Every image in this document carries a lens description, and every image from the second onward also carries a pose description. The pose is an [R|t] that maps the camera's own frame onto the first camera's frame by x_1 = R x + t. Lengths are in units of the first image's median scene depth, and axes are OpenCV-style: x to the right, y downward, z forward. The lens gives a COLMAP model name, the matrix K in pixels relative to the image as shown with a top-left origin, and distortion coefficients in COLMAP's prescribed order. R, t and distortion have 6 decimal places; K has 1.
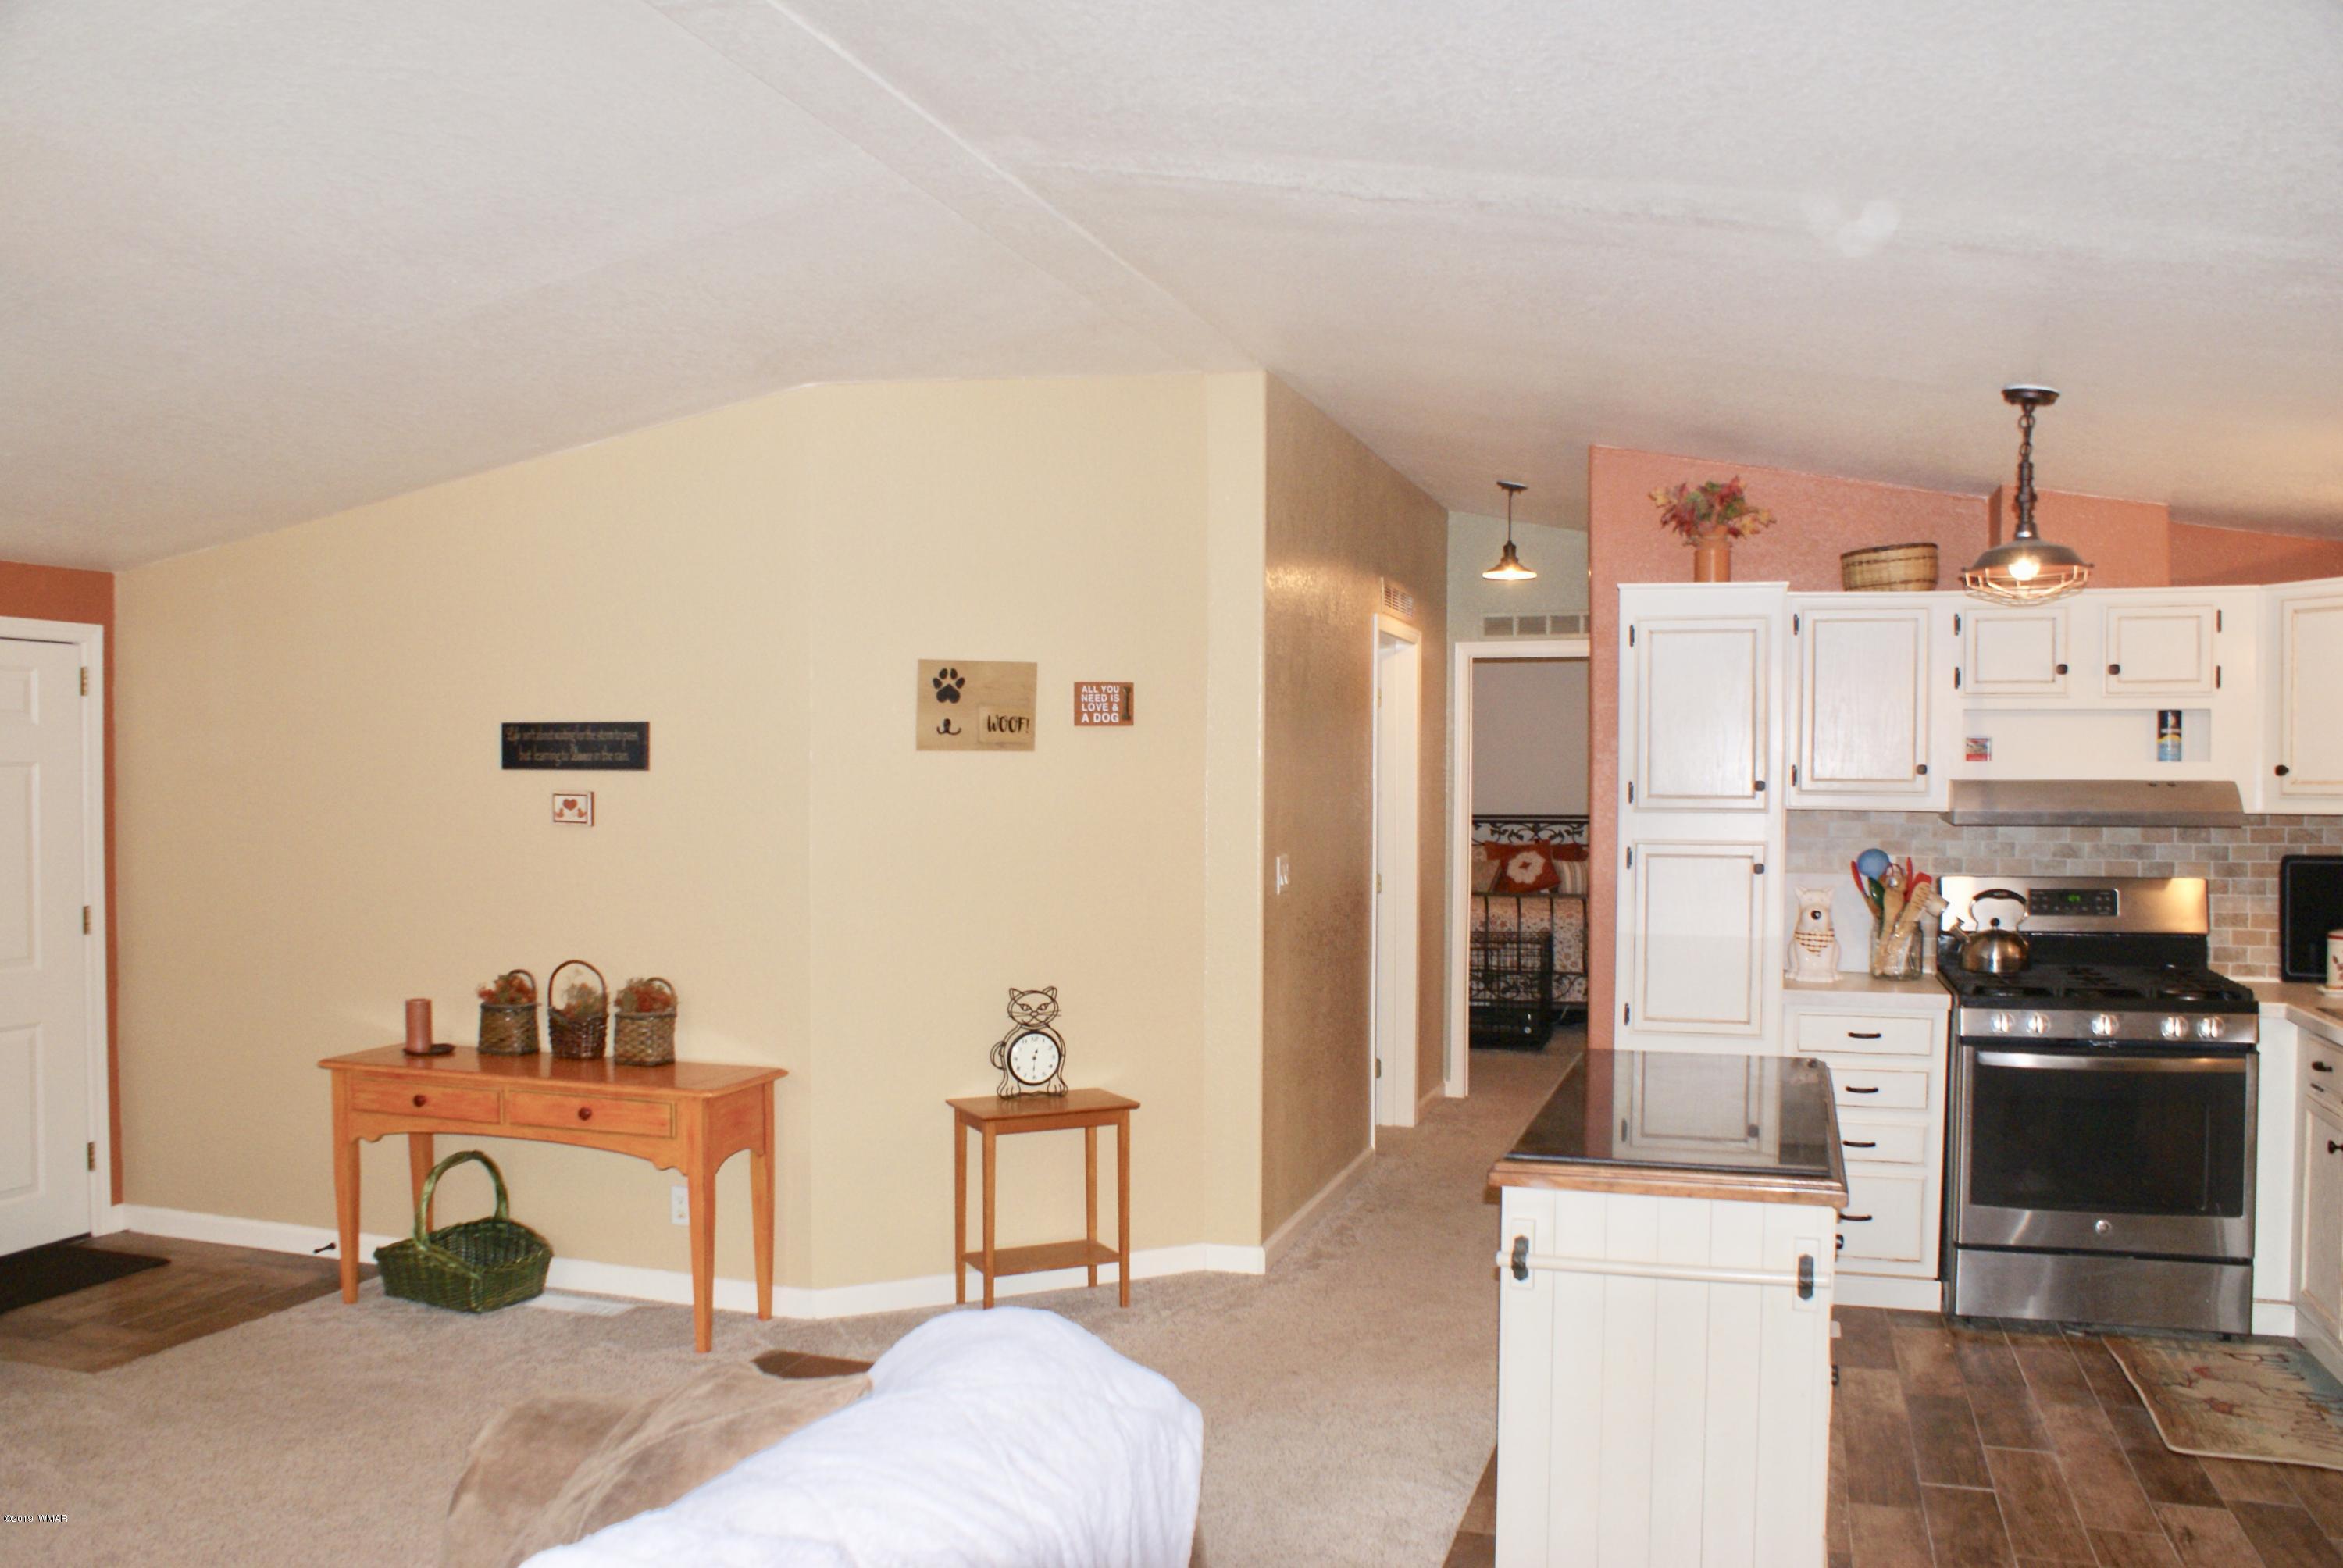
lens RADIAL K [[1849.7, 0, 1174.0], [0, 1849.7, 797.3], [0, 0, 1]] dist [-0.140119, 0.098096]
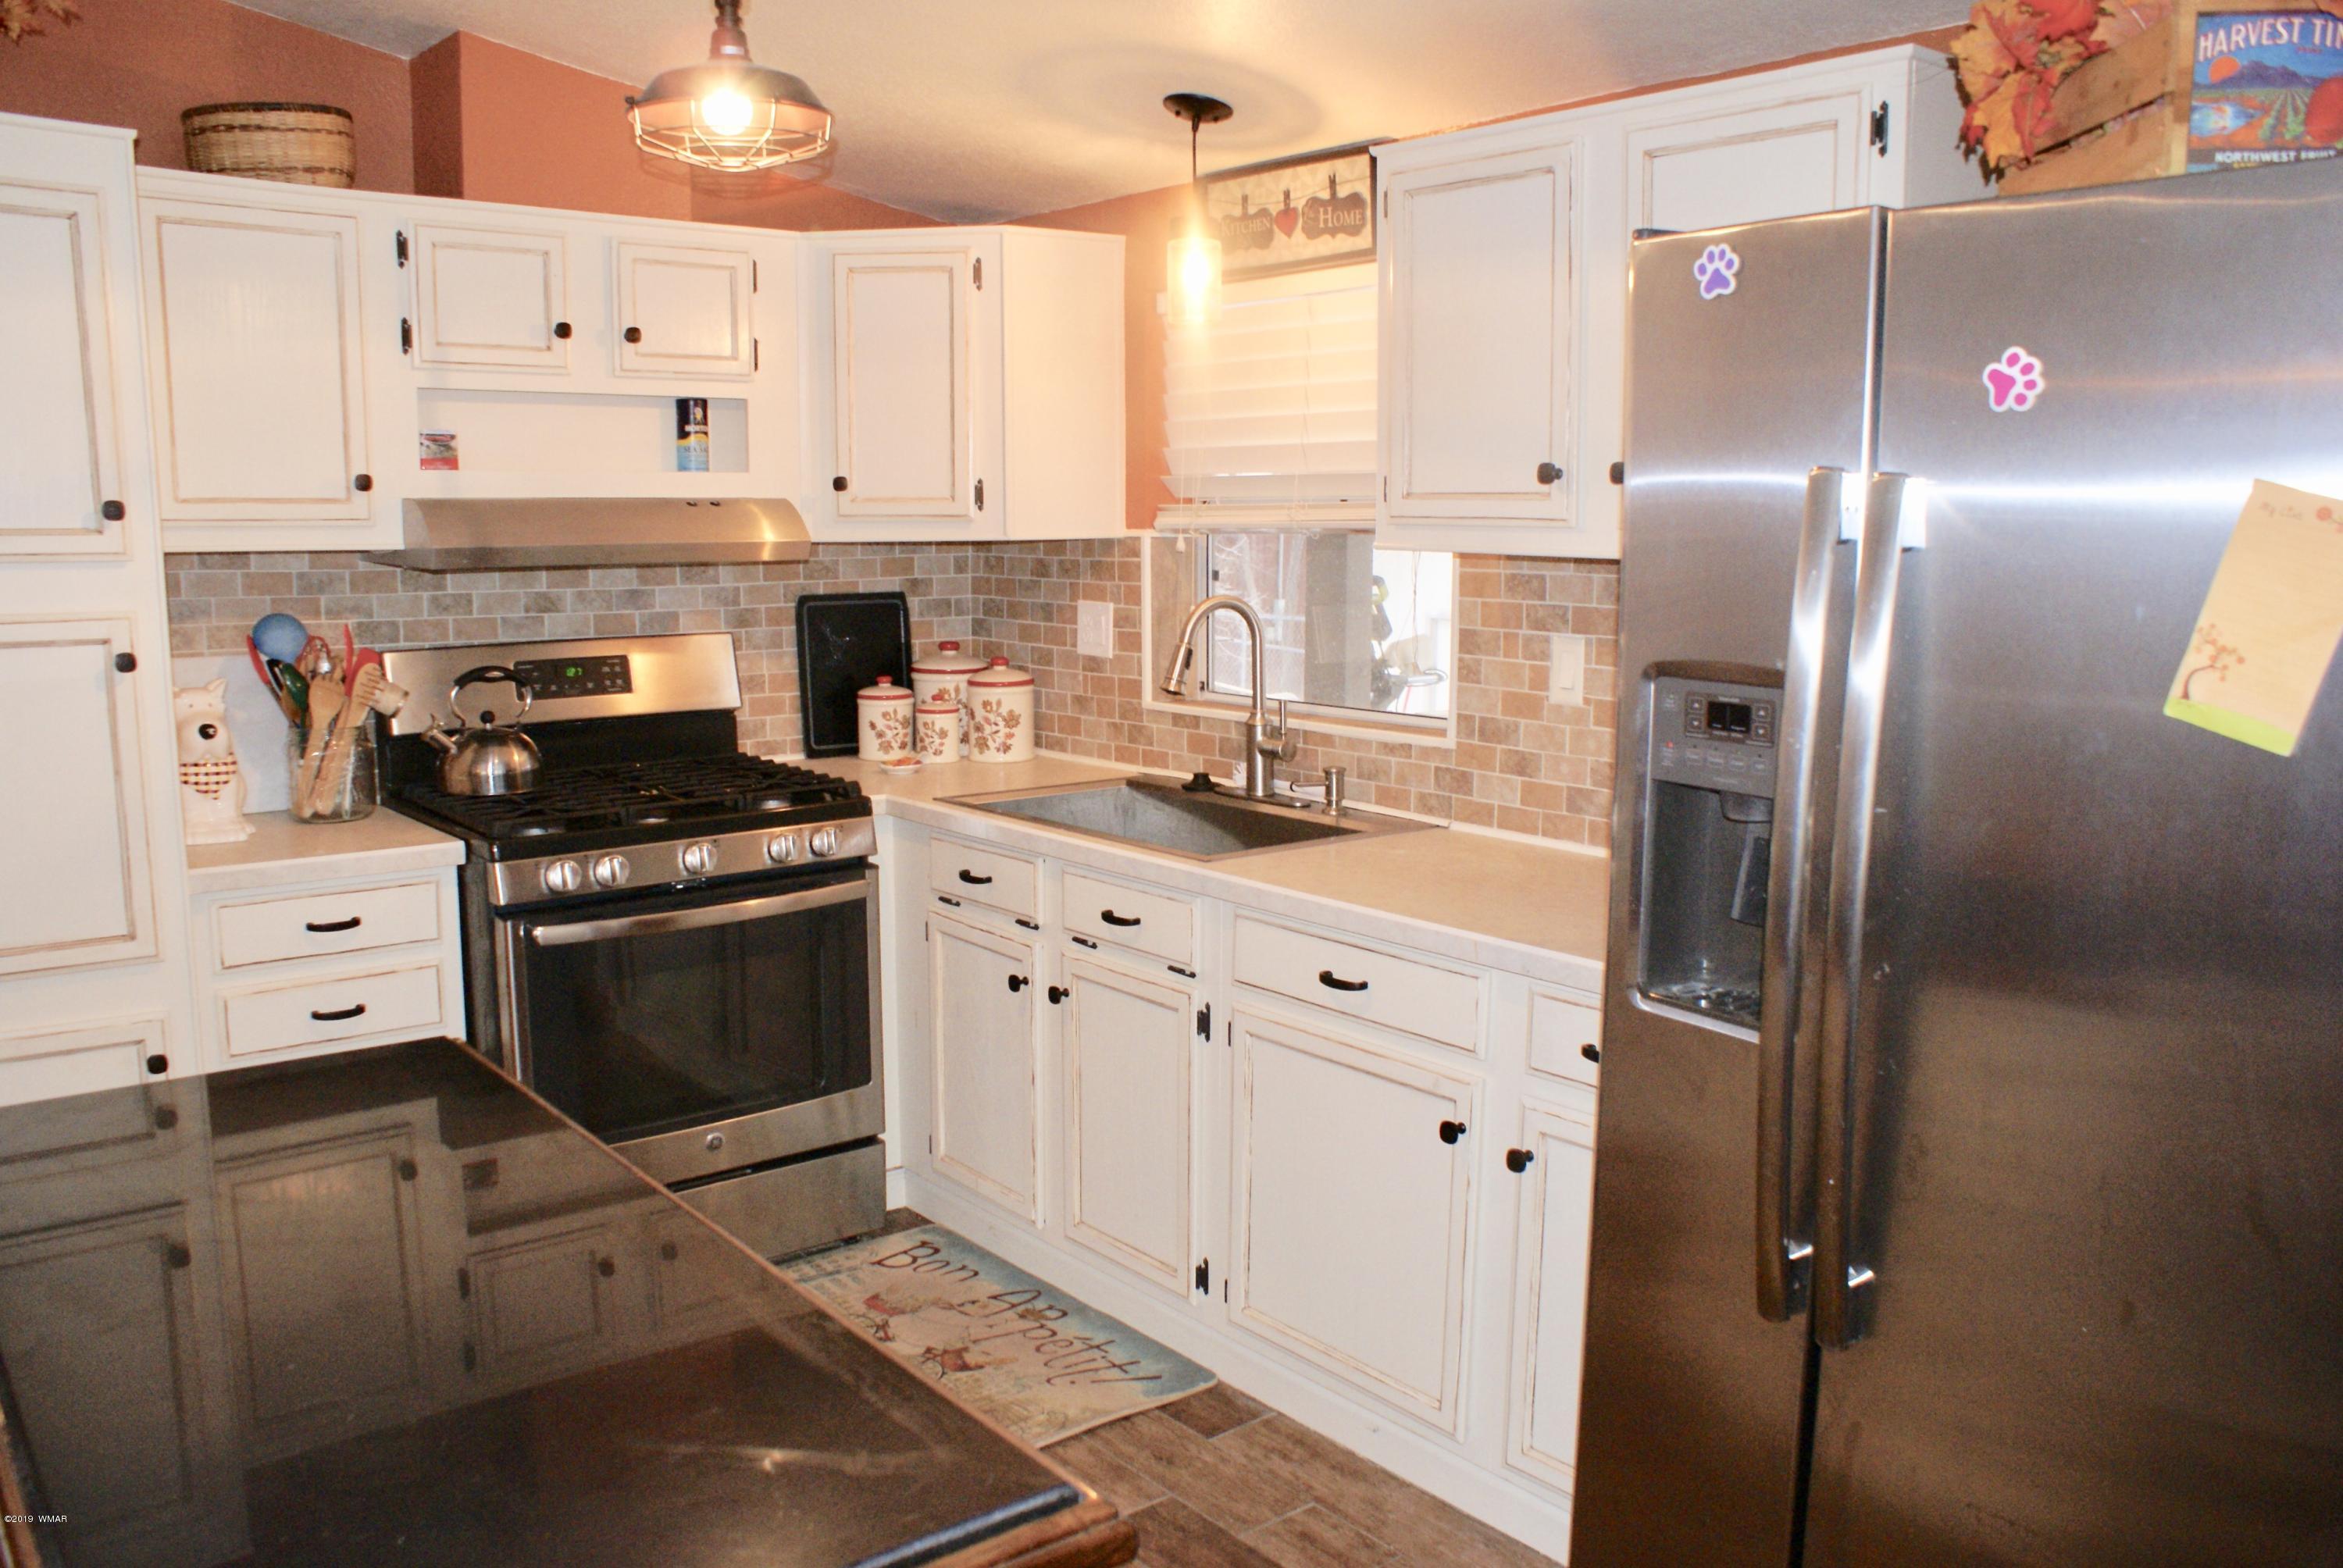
lens RADIAL K [[1849.7, 0, 1218.7], [0, 1849.7, 826.8], [0, 0, 1]] dist [-0.140119, 0.098096]
pose [[0.524935, -0.141737, 0.839258, 0.035119], [0.001144, 0.986154, 0.165829, -0.000530], [-0.851141, -0.086089, 0.517829, 0.422198]]
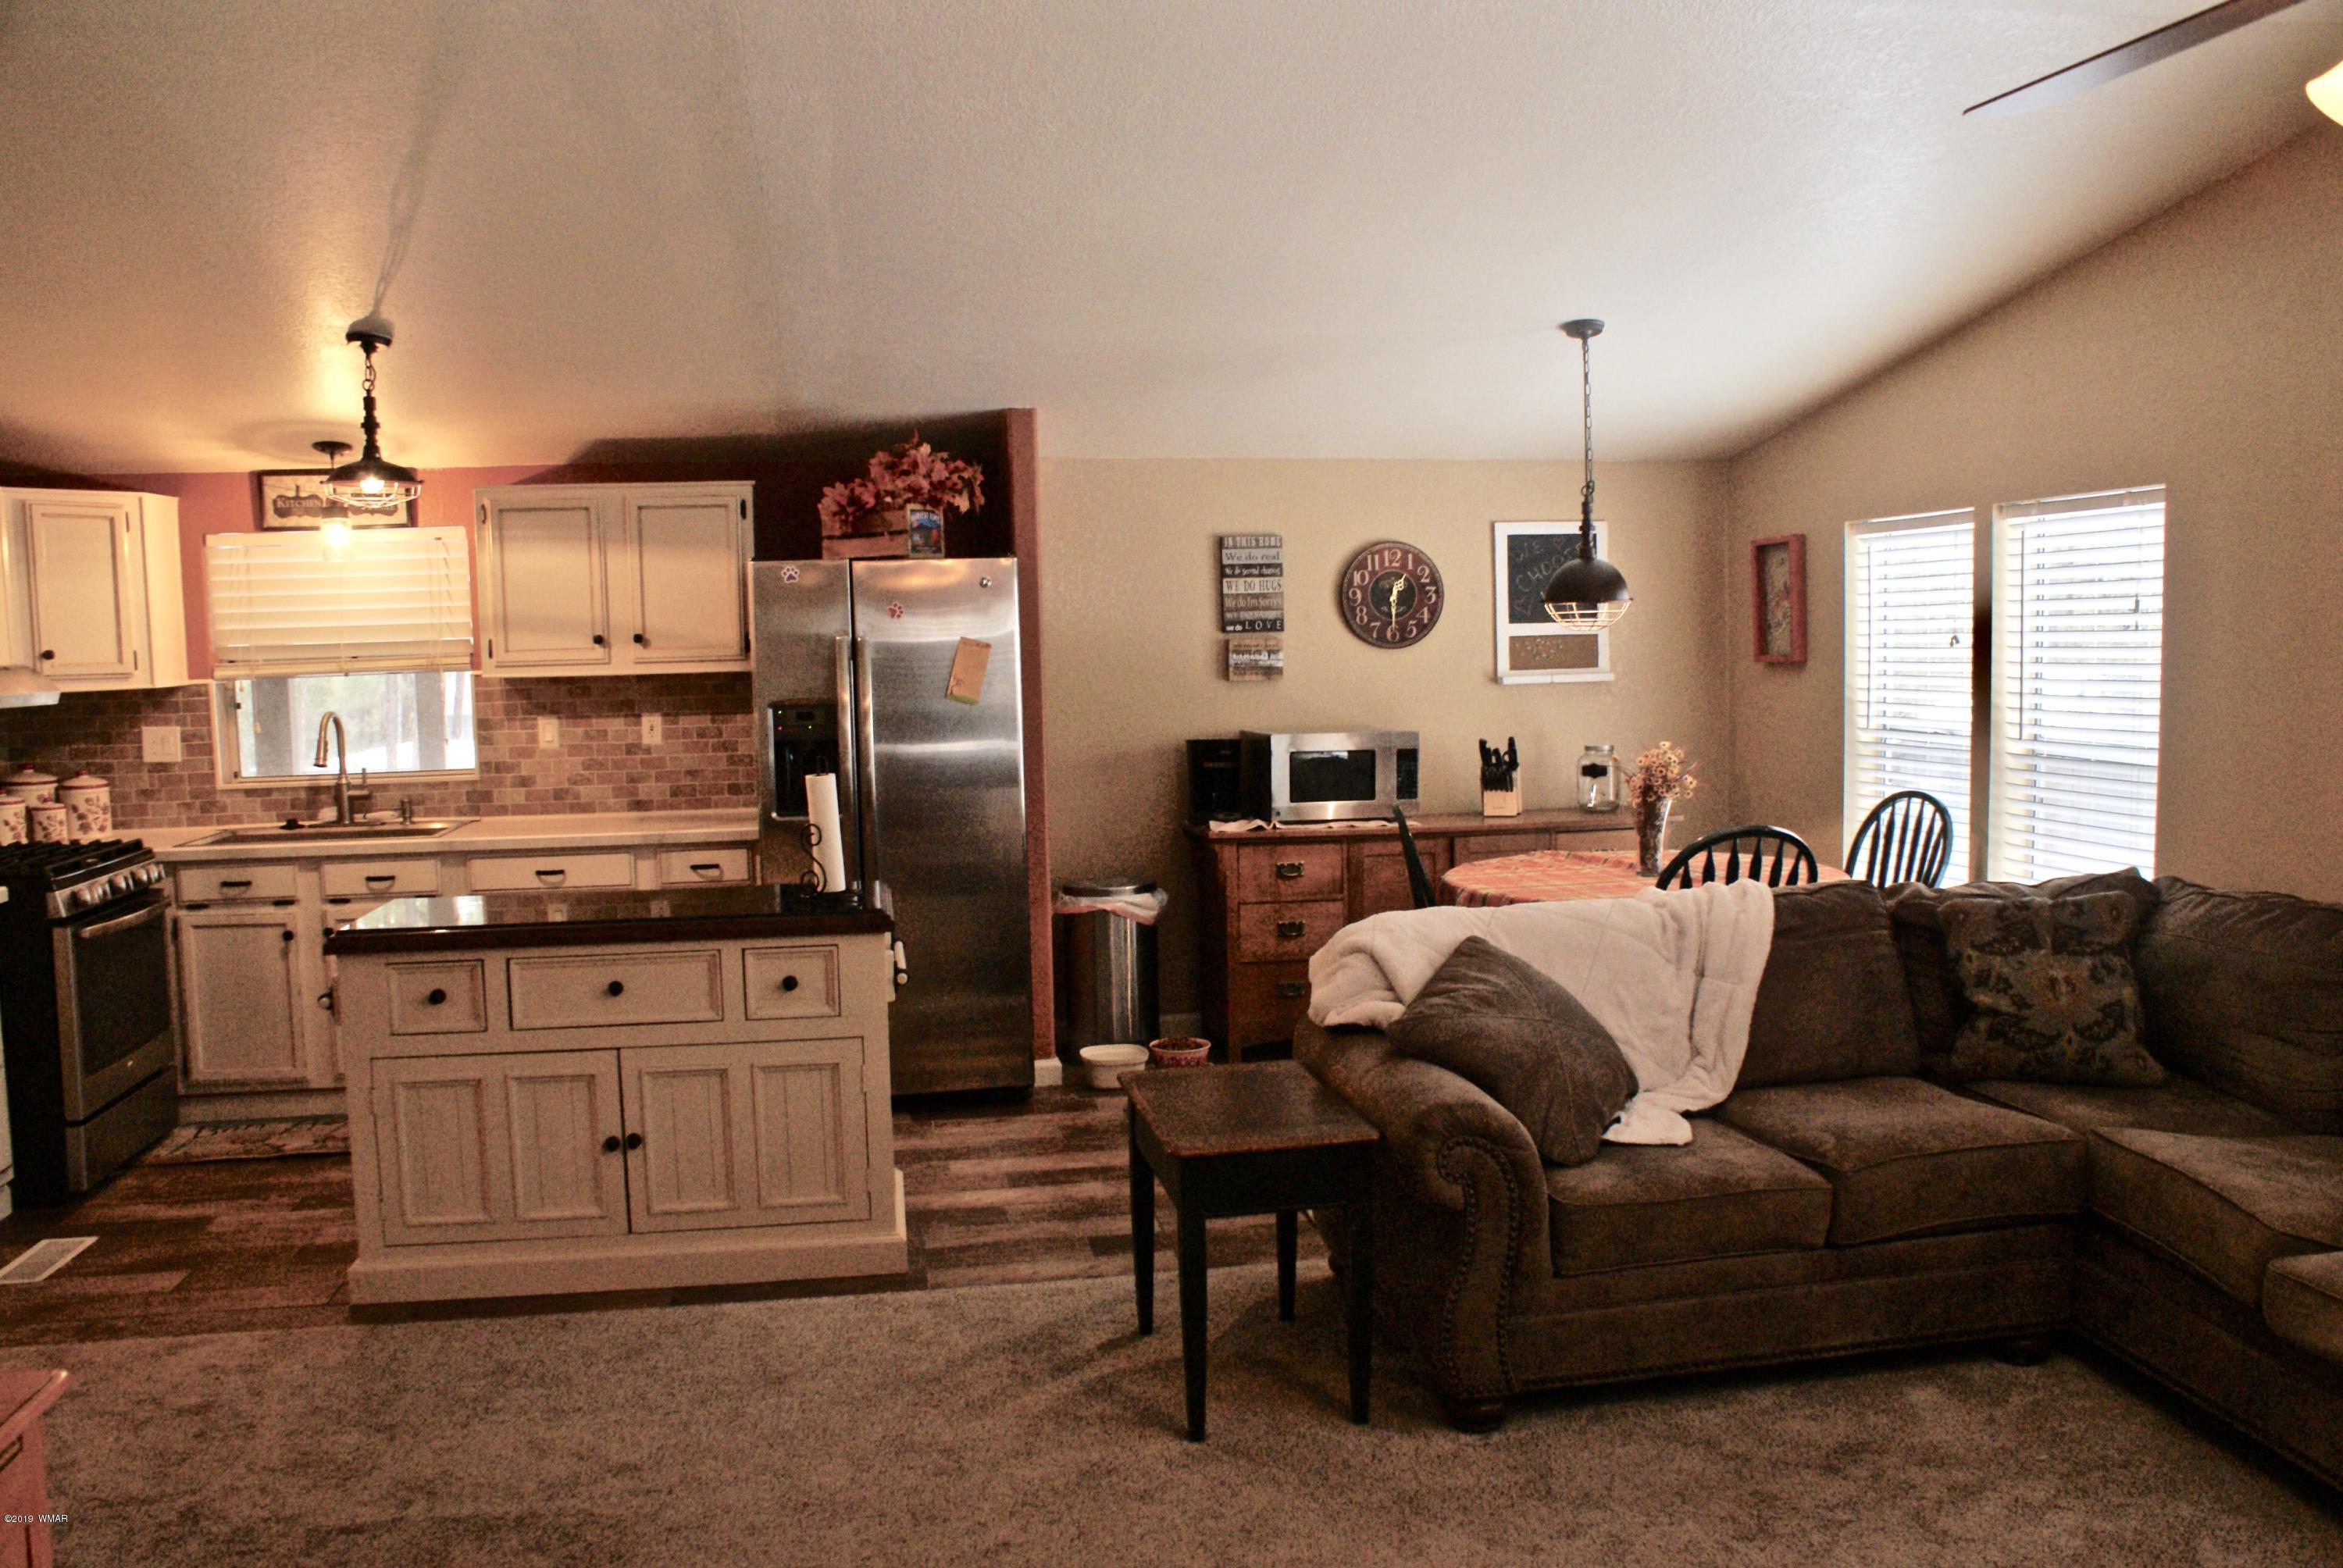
lens RADIAL K [[1849.7, 0, 1167.8], [0, 1849.7, 784.6], [0, 0, 1]] dist [-0.140119, 0.098096]
pose [[-0.487247, -0.058603, 0.871295, -0.668657], [0.025261, 0.996382, 0.081143, -0.006097], [-0.872898, 0.061547, -0.484004, 0.865503]]
